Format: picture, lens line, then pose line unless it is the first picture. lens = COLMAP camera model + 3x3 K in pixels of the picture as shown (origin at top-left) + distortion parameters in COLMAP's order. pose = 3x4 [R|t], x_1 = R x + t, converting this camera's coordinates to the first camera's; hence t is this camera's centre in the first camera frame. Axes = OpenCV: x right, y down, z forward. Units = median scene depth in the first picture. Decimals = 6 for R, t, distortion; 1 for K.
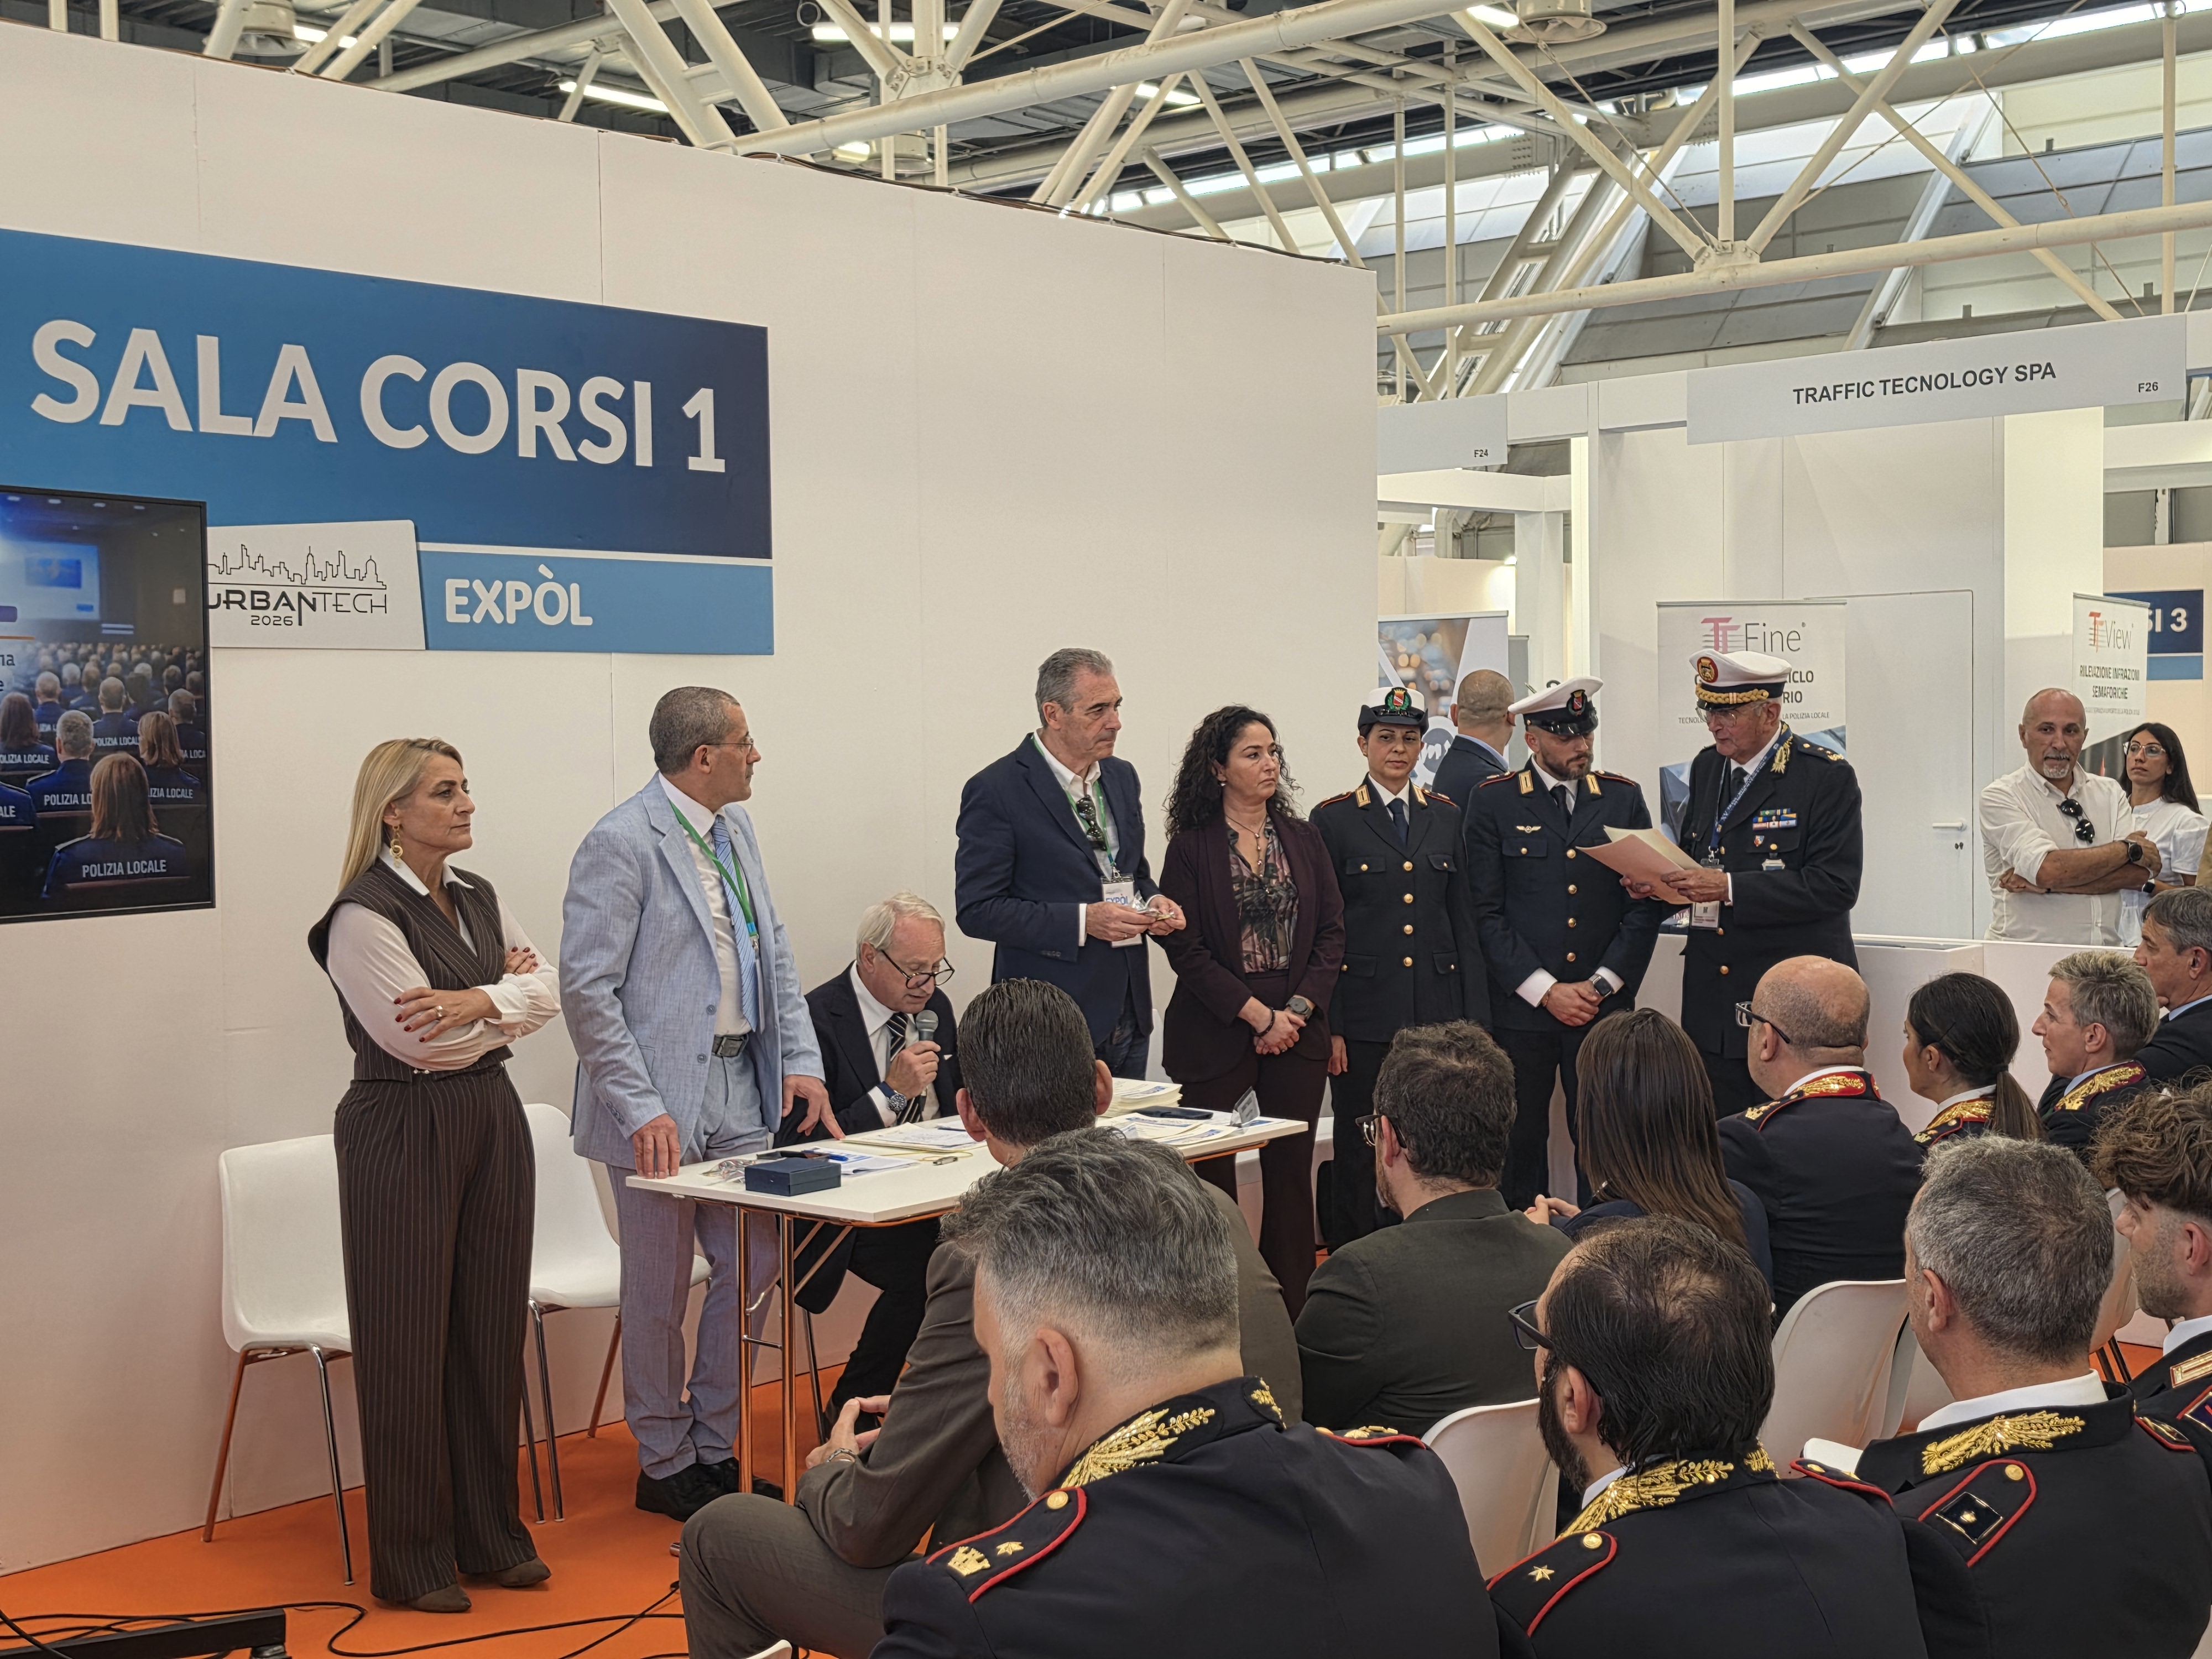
lens RADIAL K [[2700.2, 0, 1109.7], [0, 2700.2, 825.0], [0, 0, 1]] dist [0.145140, -0.296593]
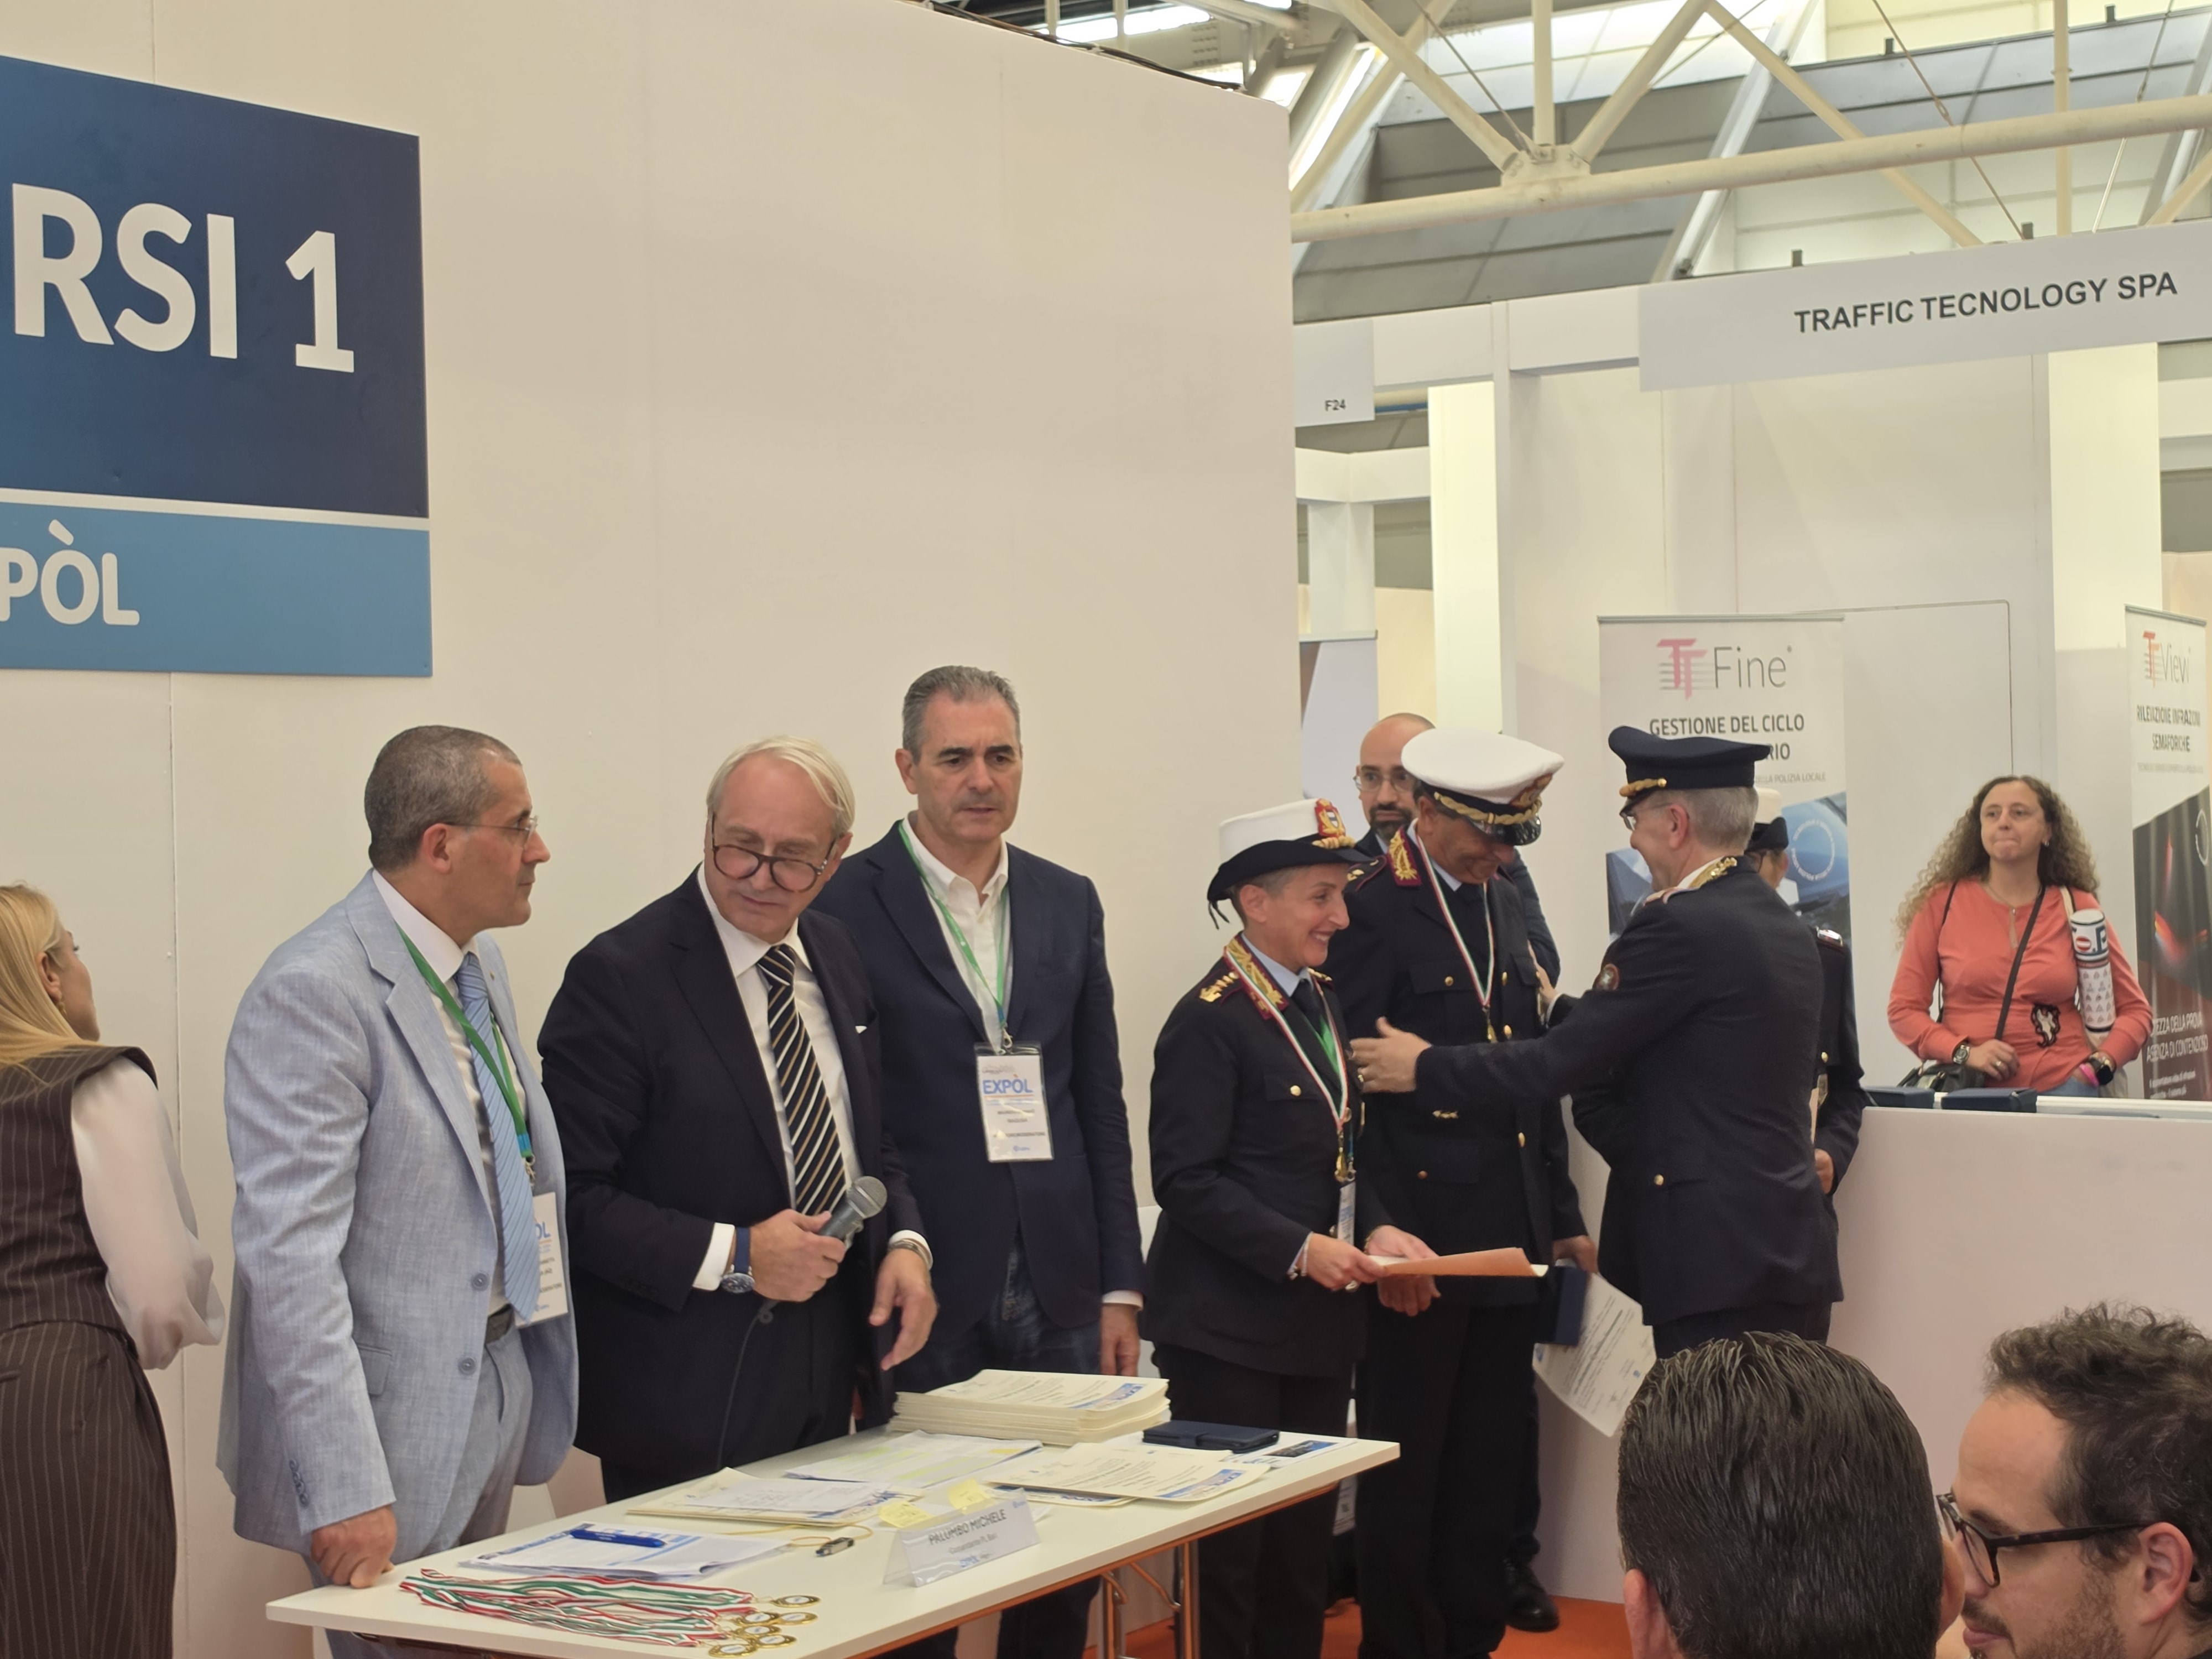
lens RADIAL K [[3596.4, 0, 1149.1], [0, 3596.4, 791.2], [0, 0, 1]] dist [0.178366, -0.530540]
pose [[0.989210, -0.010389, 0.146134, -0.088708], [0.016582, 0.999012, -0.041220, -0.001972], [-0.145562, 0.043199, 0.988406, 0.193239]]
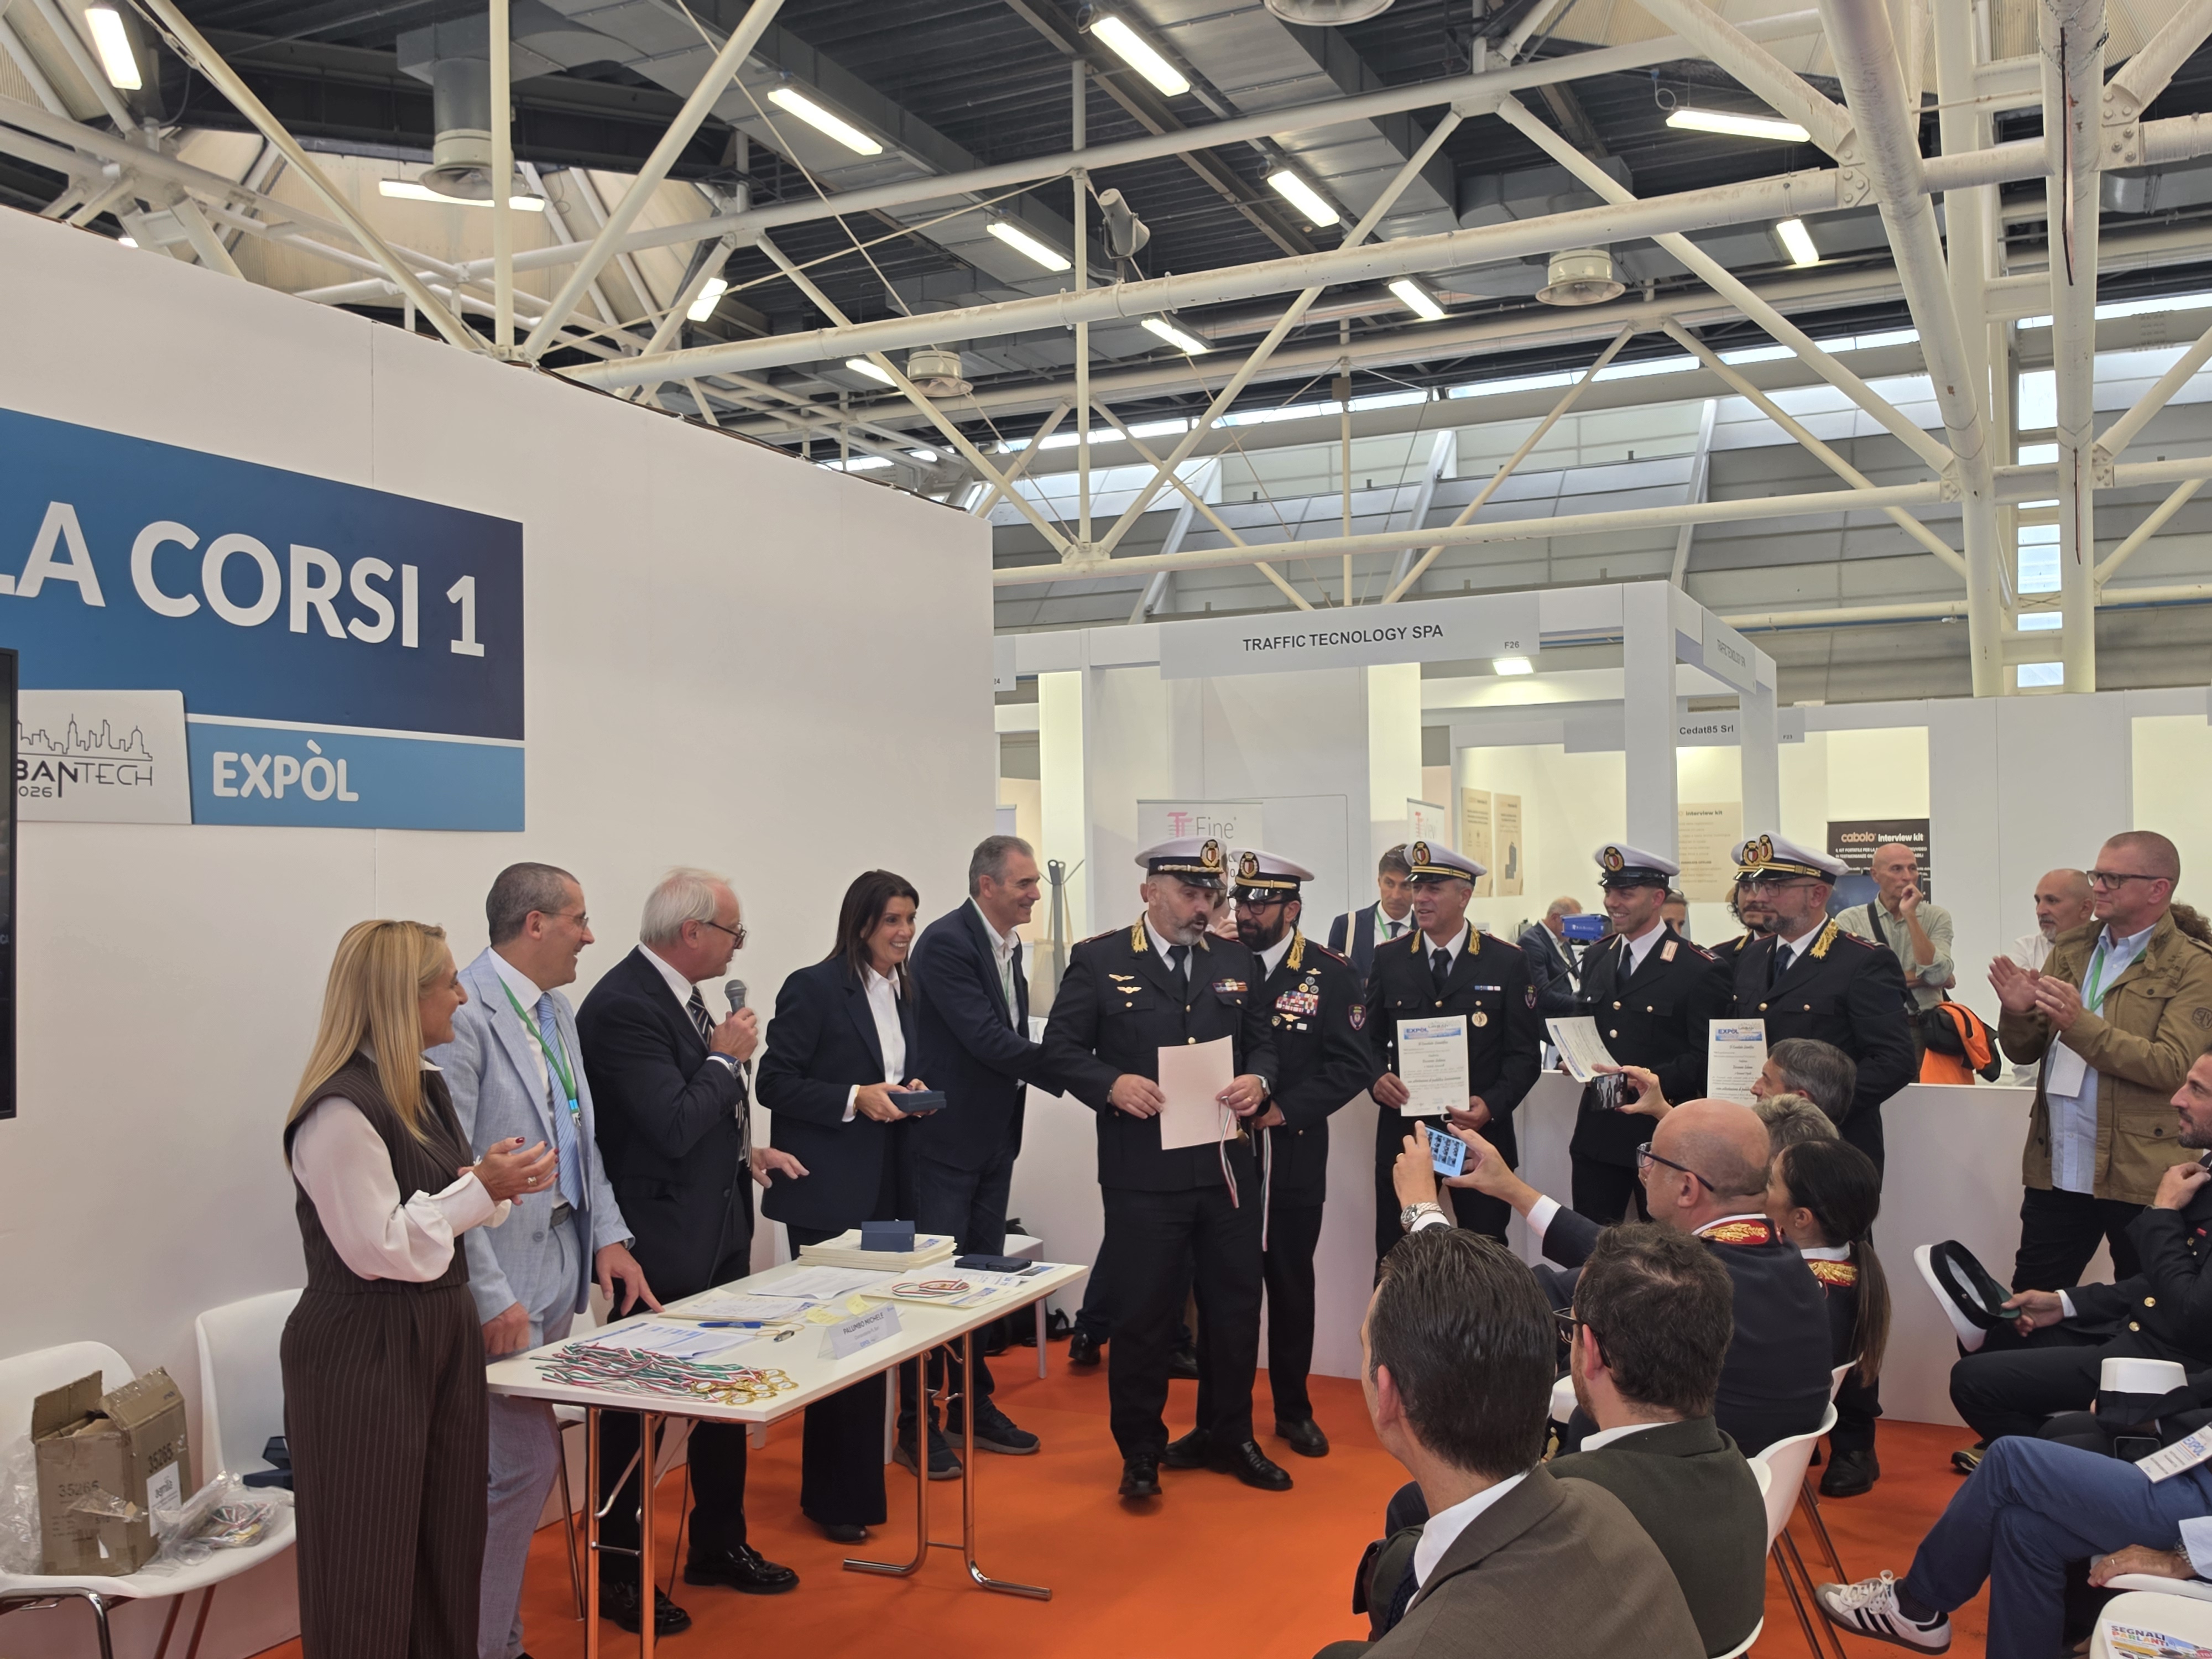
lens RADIAL K [[1960.7, 0, 1122.5], [0, 1960.7, 832.4], [0, 0, 1]] dist [0.125068, -0.200276]
pose [[0.958827, 0.006189, 0.283924, -0.126087], [0.013150, 0.997723, -0.066155, -0.009541], [-0.283687, 0.067165, 0.956562, 0.213697]]
